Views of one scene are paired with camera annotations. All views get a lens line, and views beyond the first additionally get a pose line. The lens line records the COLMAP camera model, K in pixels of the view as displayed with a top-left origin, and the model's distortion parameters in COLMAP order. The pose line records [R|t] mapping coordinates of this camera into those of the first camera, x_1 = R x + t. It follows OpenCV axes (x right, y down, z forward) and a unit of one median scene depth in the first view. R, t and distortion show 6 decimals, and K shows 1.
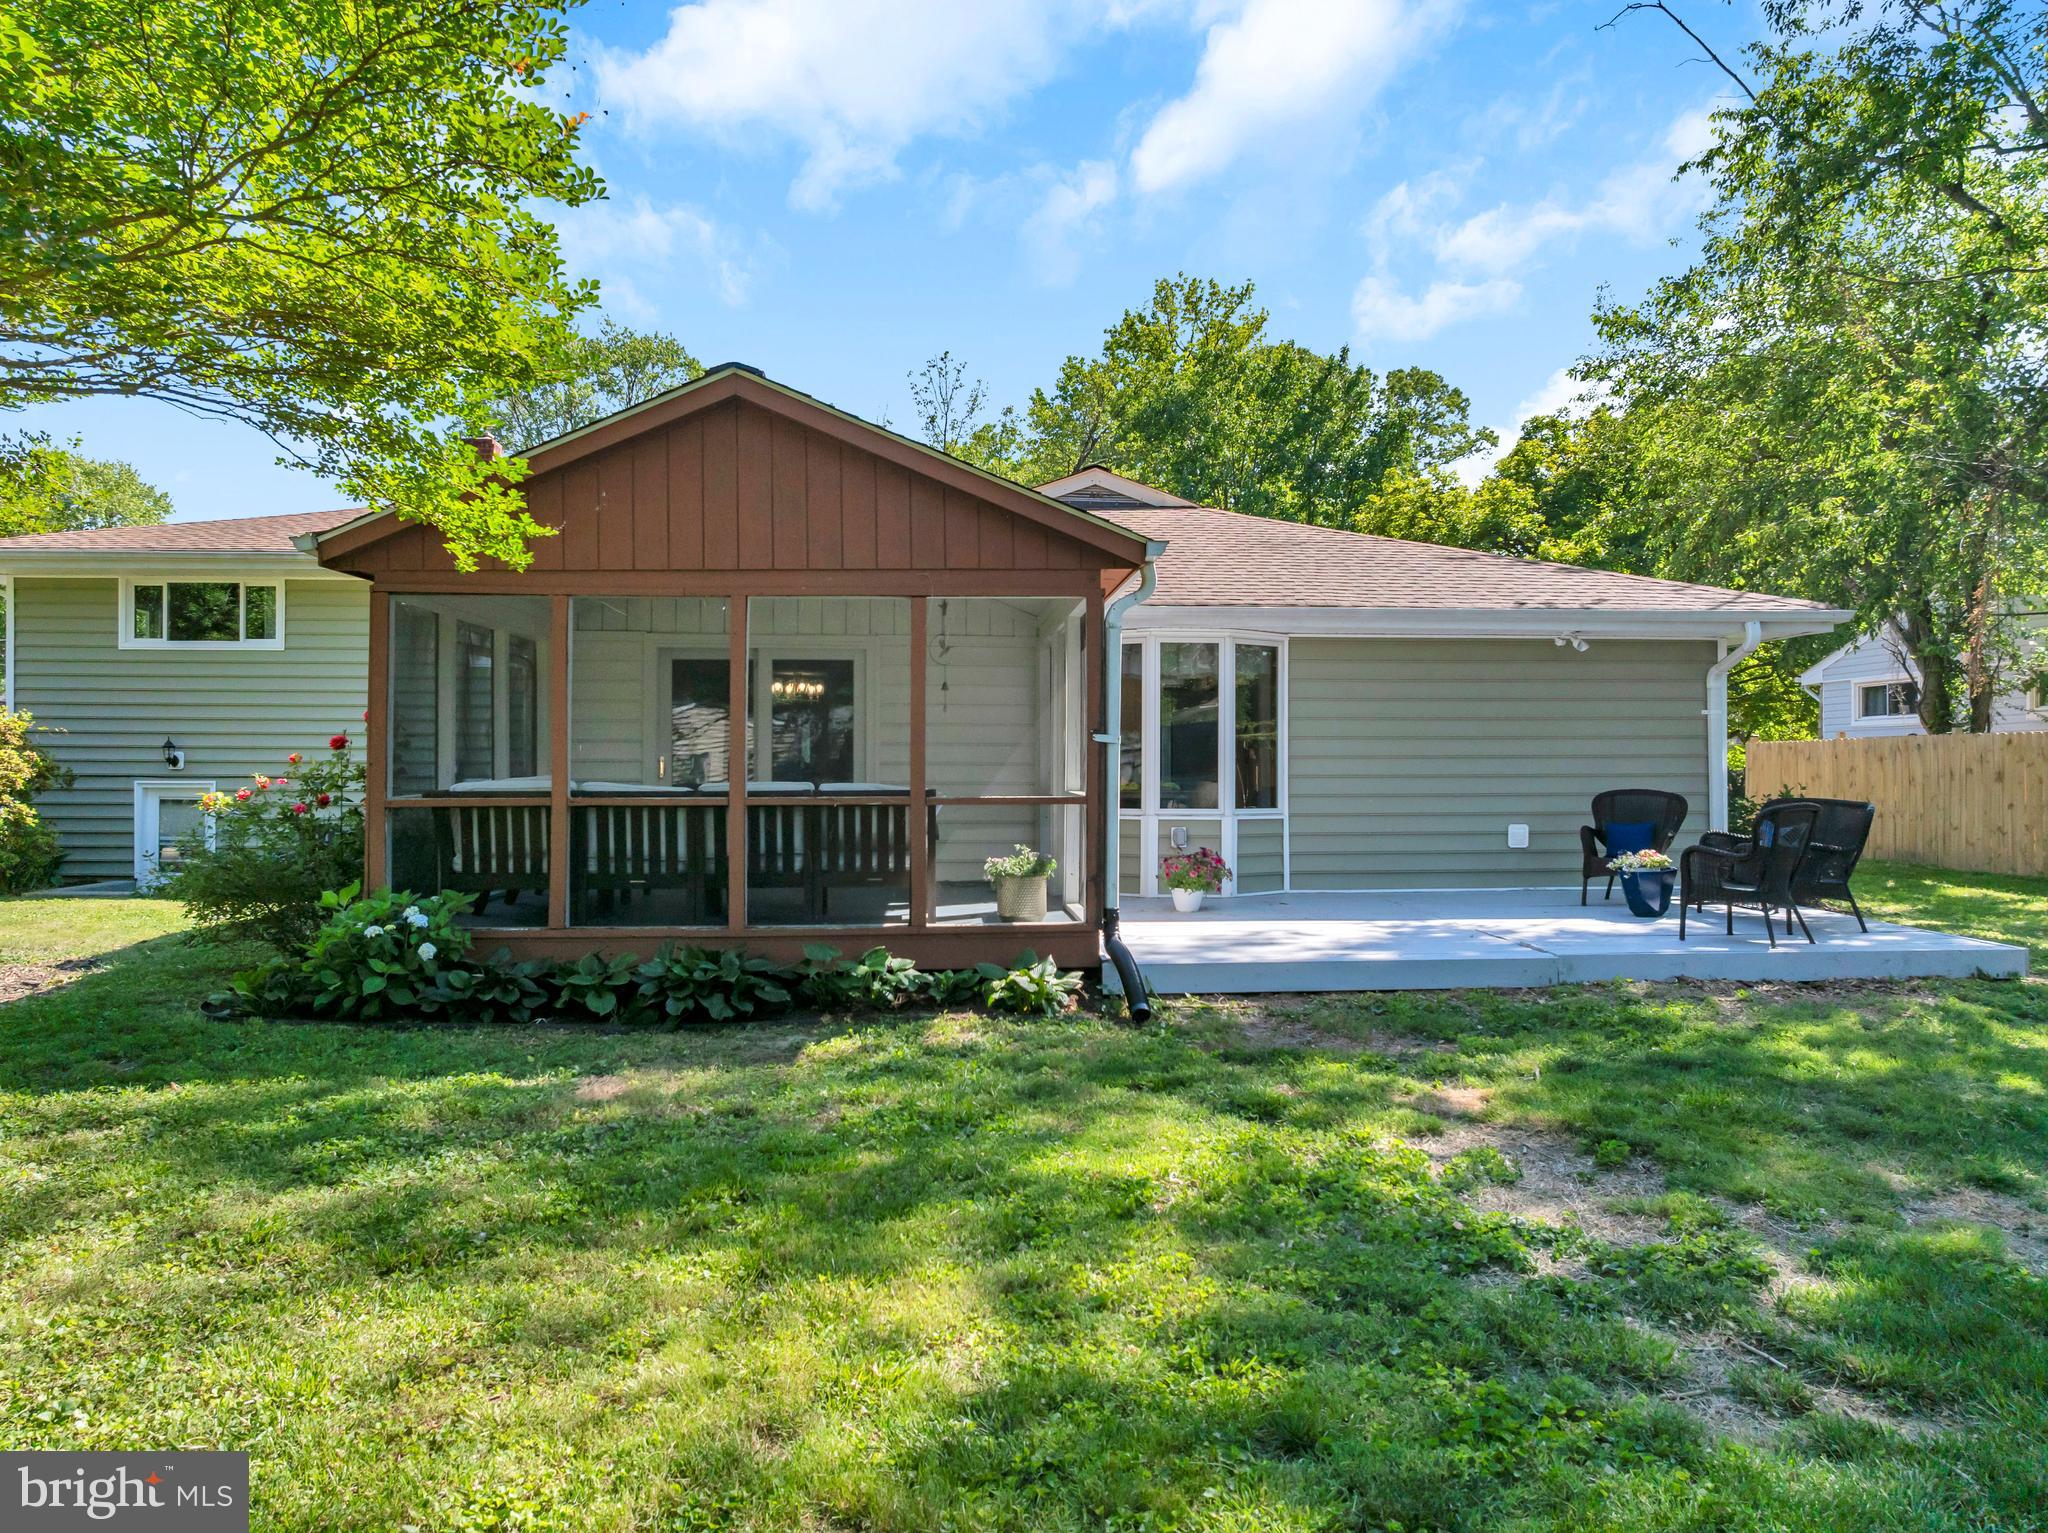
lens RADIAL K [[1540.1, 0, 1024.0], [0, 1540.1, 766.5], [0, 0, 1]] dist [-0.010530, -0.094253]
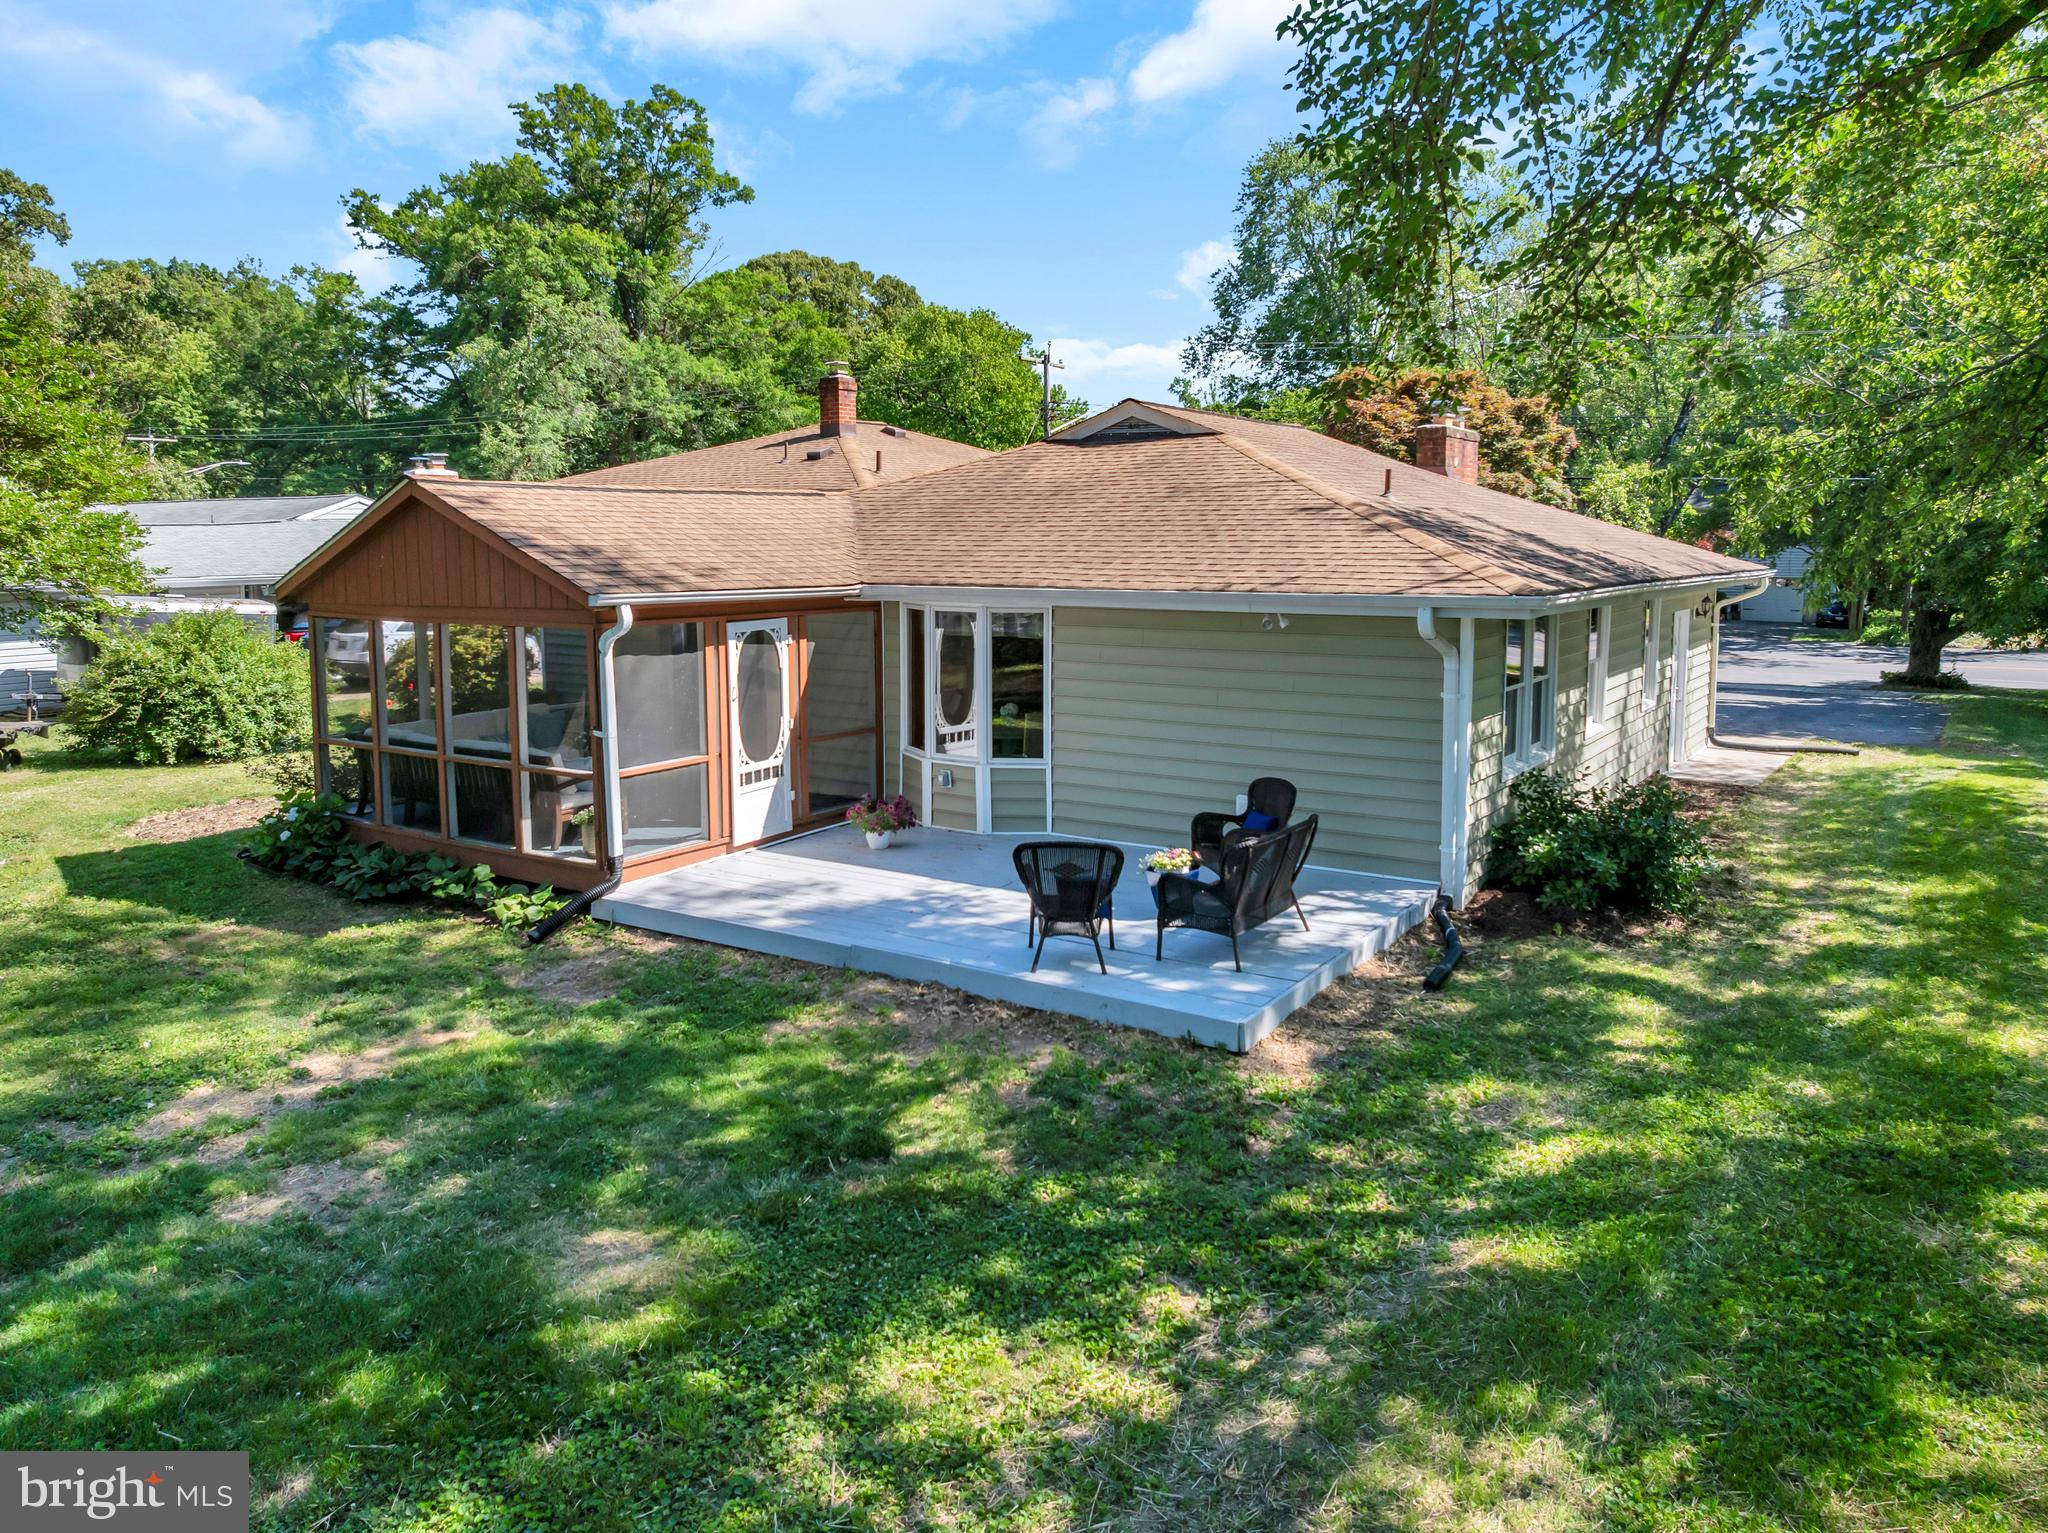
lens RADIAL K [[1540.1, 0, 1024.0], [0, 1540.1, 766.5], [0, 0, 1]] dist [-0.010530, -0.094253]
pose [[0.762971, 0.097569, -0.639027, 1.211830], [0.009370, 0.986771, 0.161851, -0.207151], [0.646365, -0.129475, 0.751963, 0.216578]]
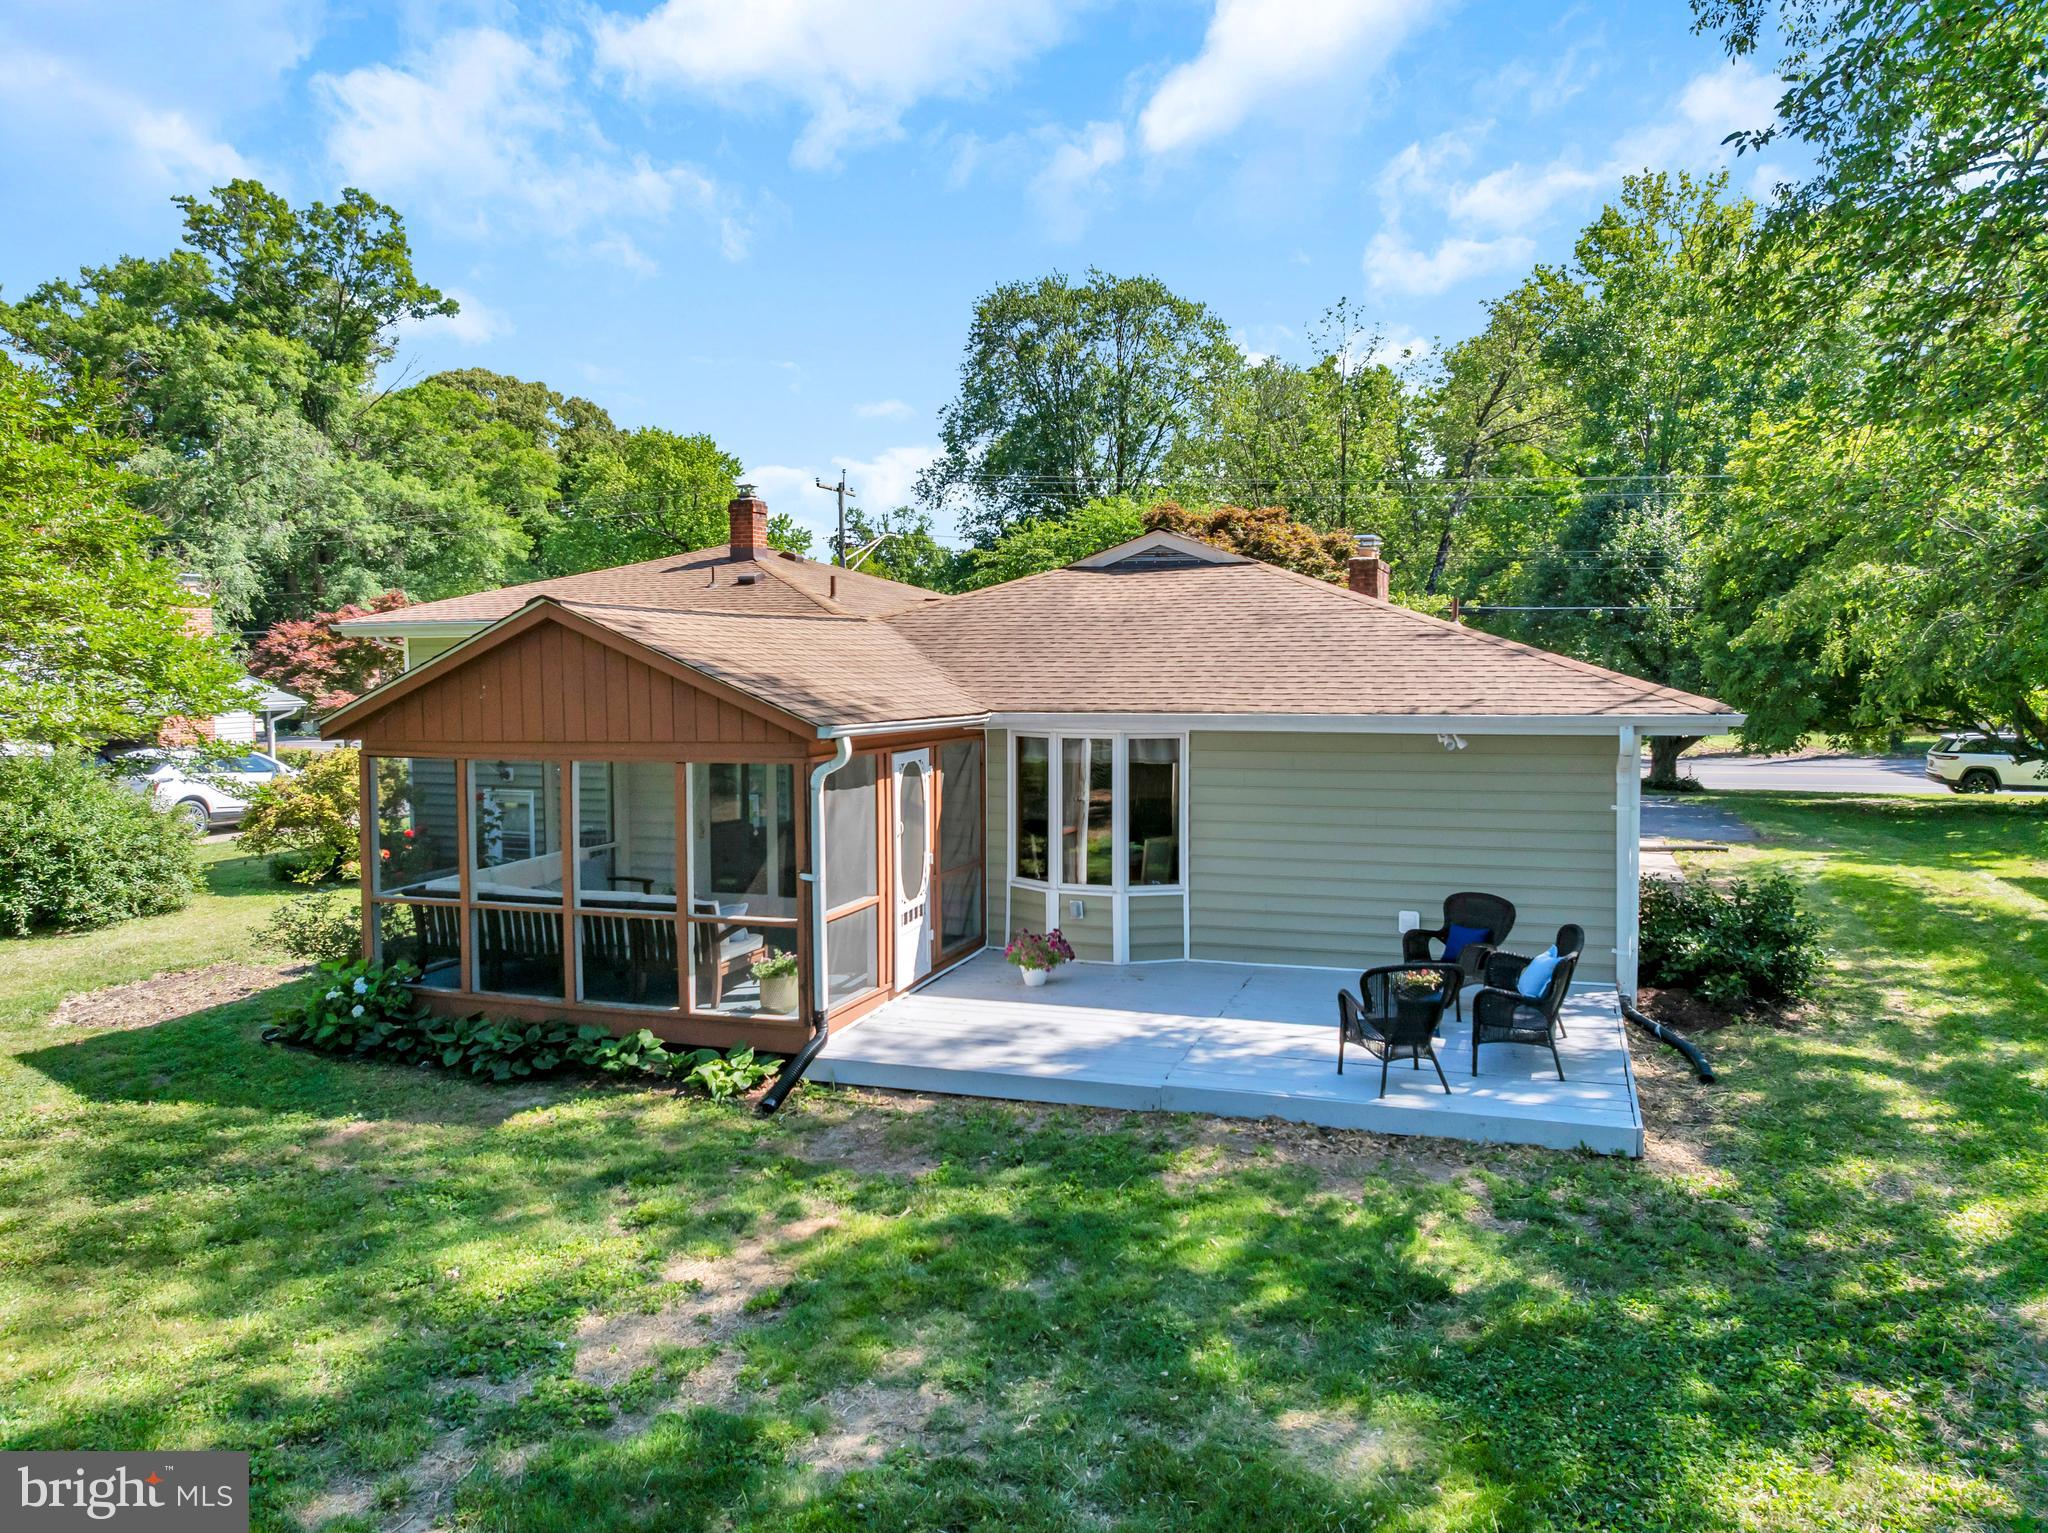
lens RADIAL K [[1539.3, 0, 1024.0], [0, 1539.3, 766.5], [0, 0, 1]] dist [-0.037177, -0.004885]
pose [[0.909434, 0.026515, -0.415003, 0.726563], [0.009056, 0.996466, 0.083512, -0.210644], [0.415751, -0.079707, 0.905979, -0.049298]]
